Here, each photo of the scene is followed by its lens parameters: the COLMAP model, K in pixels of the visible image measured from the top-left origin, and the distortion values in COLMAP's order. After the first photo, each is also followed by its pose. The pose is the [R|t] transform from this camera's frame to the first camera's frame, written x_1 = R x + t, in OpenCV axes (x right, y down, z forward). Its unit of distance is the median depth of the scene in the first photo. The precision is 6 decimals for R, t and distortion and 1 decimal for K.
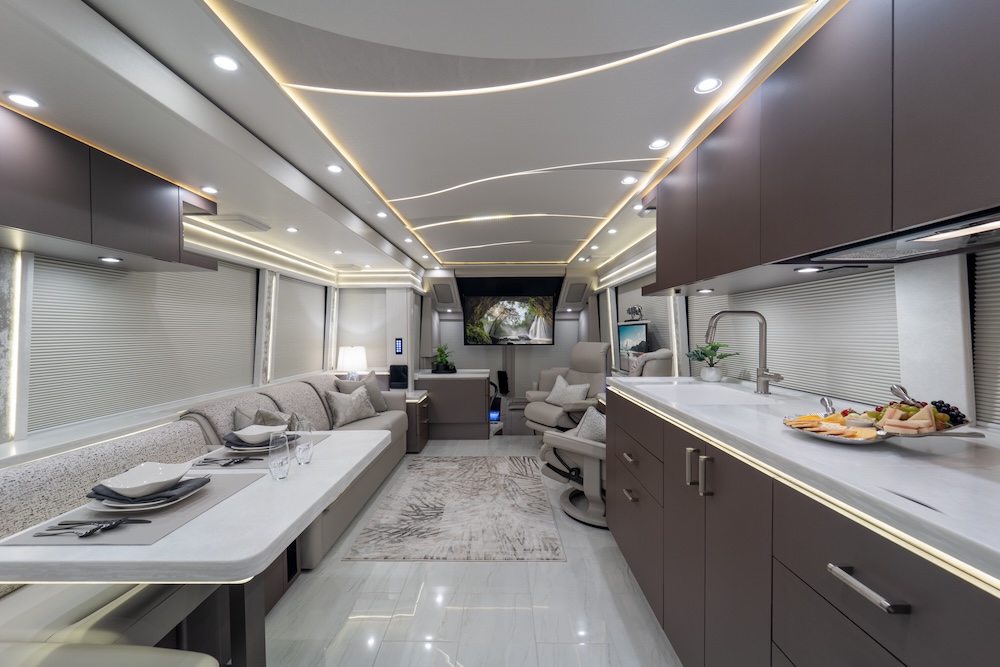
lens RADIAL K [[430.9, 0, 492.7], [0, 430.9, 341.1], [0, 0, 1]] dist [-0.000437, 0.000051]
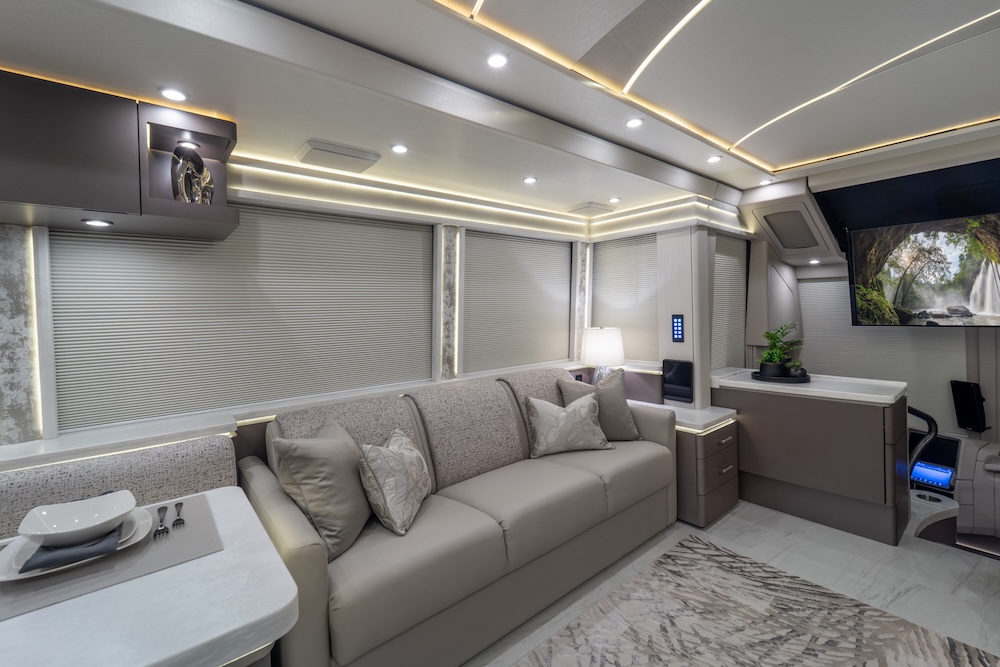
lens RADIAL K [[423.8, 0, 479.3], [0, 423.8, 315.1], [0, 0, 1]] dist [-0.001520, -0.000027]
pose [[0.636706, -0.002356, -0.771103, 0.062090], [0.005905, 0.999981, 0.001820, -0.009579], [0.771084, -0.005712, 0.636708, 0.470242]]
